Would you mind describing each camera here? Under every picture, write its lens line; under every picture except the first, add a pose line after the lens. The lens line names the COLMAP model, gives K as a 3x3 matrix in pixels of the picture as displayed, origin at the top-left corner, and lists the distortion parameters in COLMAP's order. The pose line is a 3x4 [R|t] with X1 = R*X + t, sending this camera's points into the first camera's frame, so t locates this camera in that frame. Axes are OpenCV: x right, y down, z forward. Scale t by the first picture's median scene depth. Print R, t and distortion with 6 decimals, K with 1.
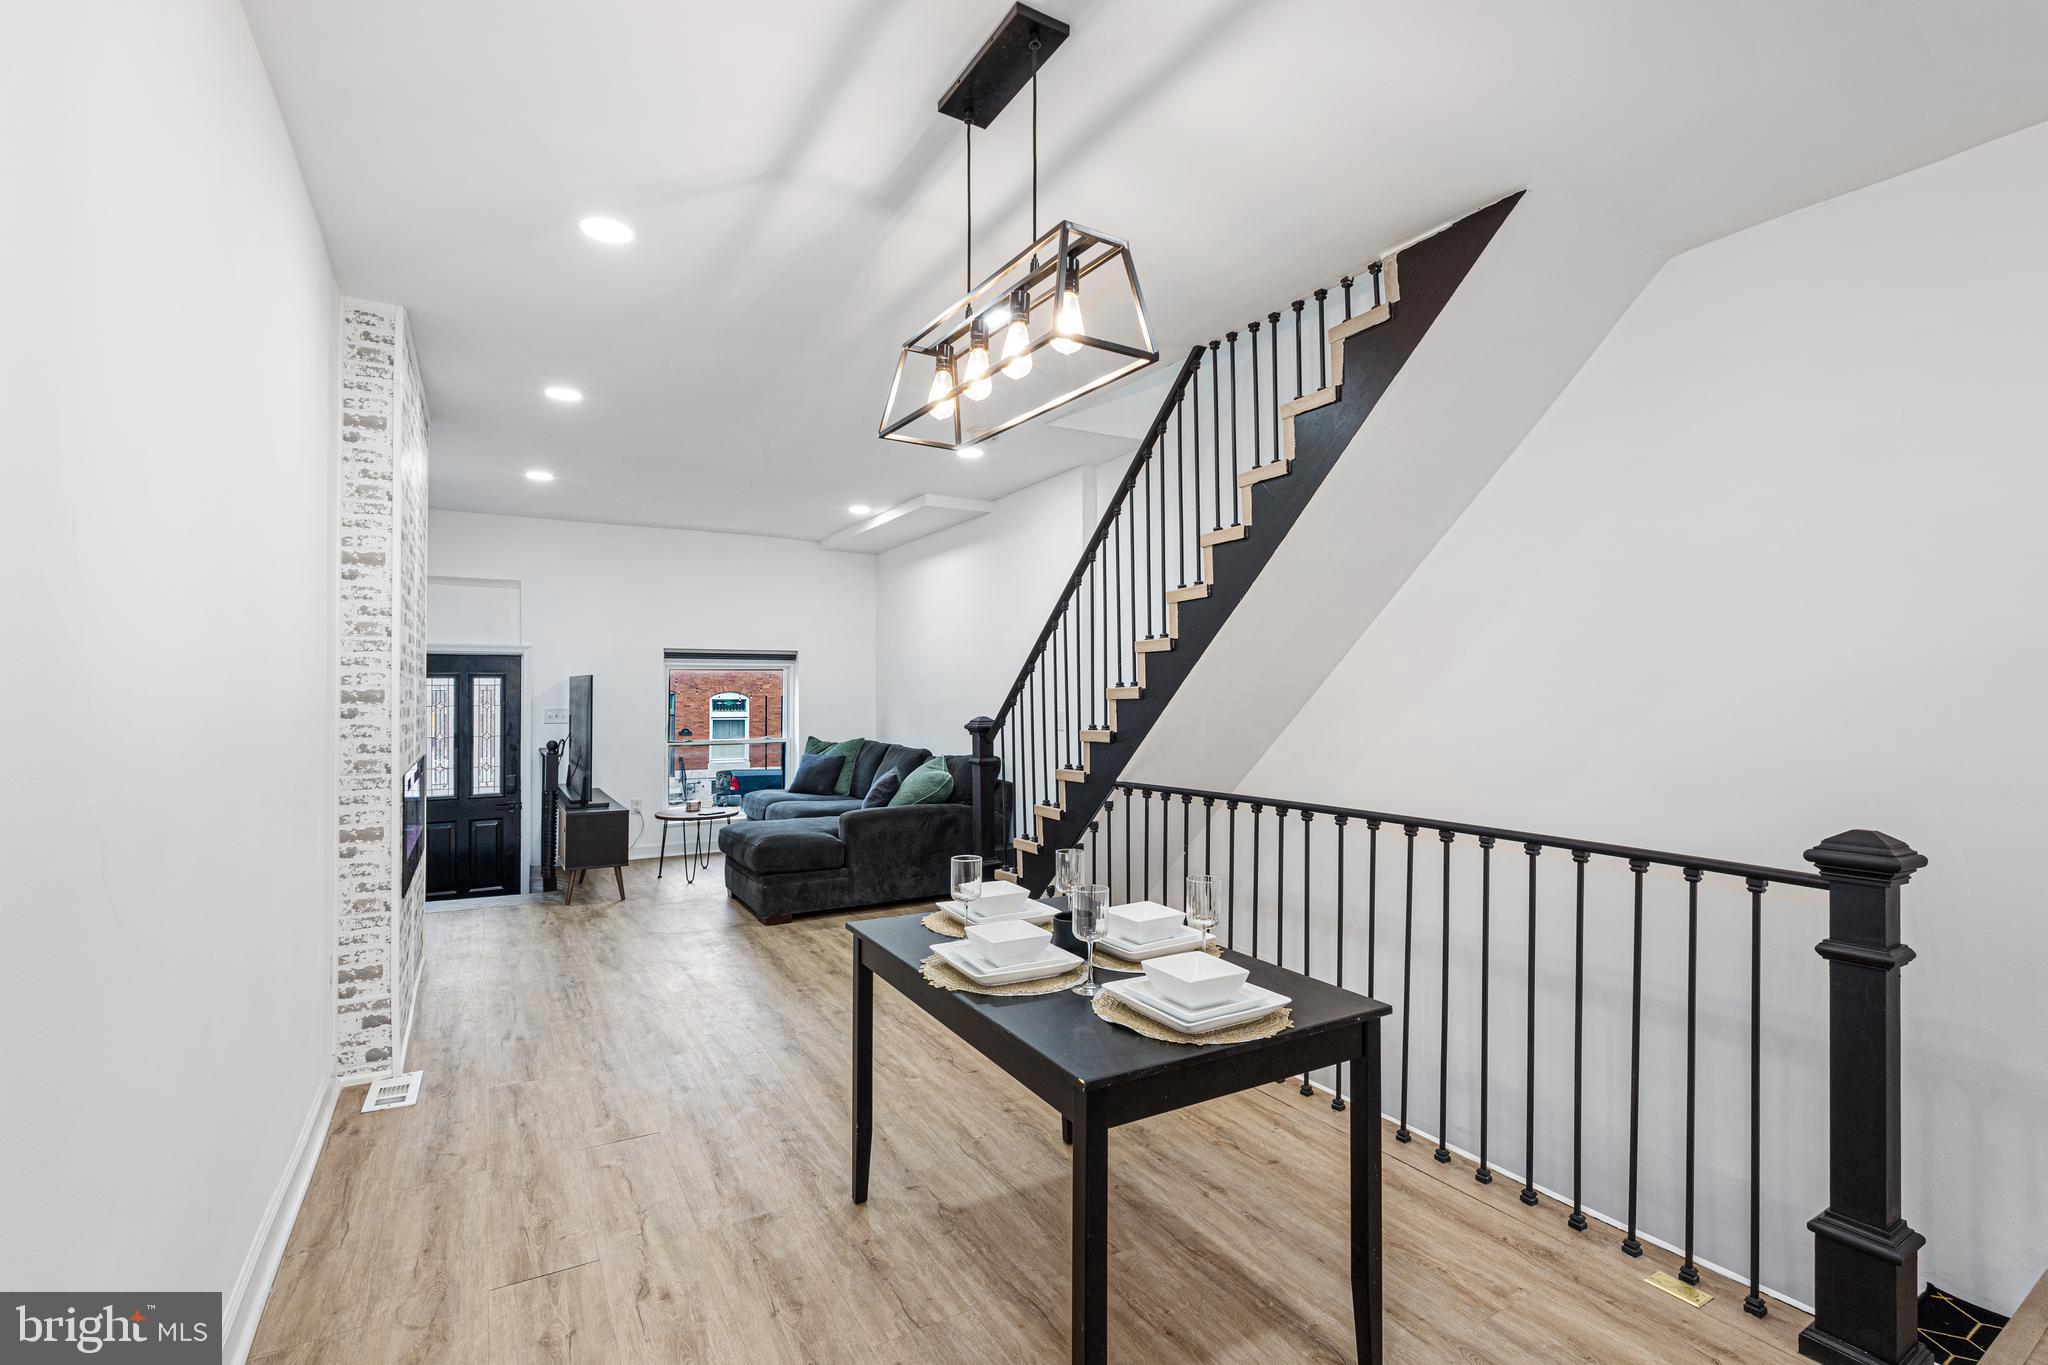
lens RADIAL K [[939.0, 0, 1028.9], [0, 939.0, 692.2], [0, 0, 1]] dist [0.002156, 0.000448]
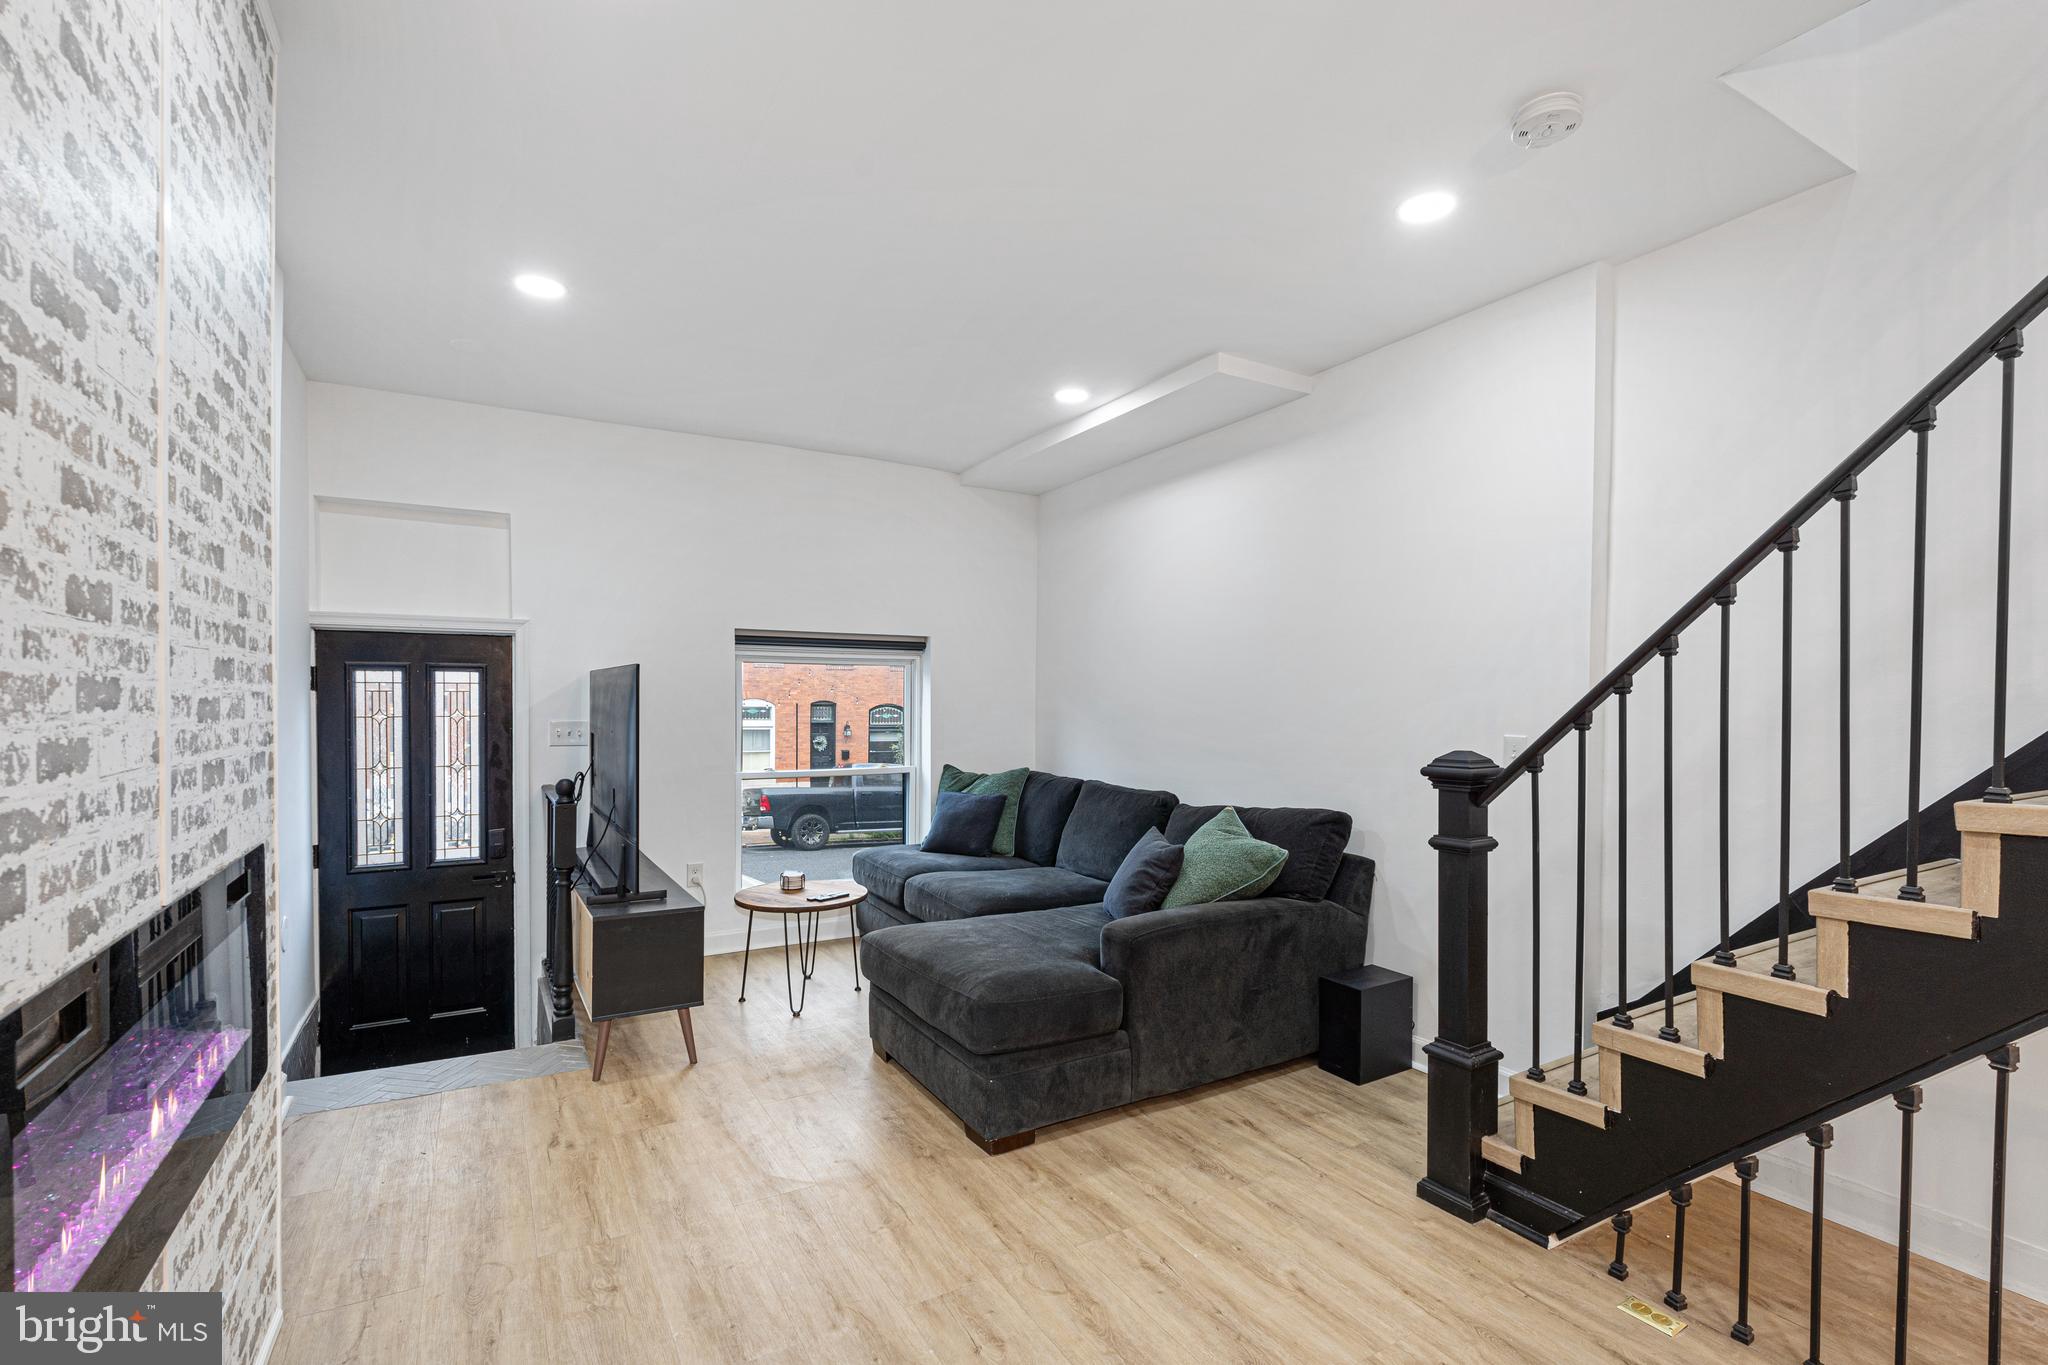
lens RADIAL K [[939.0, 0, 1032.4], [0, 939.0, 725.3], [0, 0, 1]] dist [0.002156, 0.000448]
pose [[0.999973, 0.006827, 0.002570, -0.208968], [-0.006892, 0.999637, 0.026062, 0.001369], [-0.002391, -0.026079, 0.999657, 0.398066]]
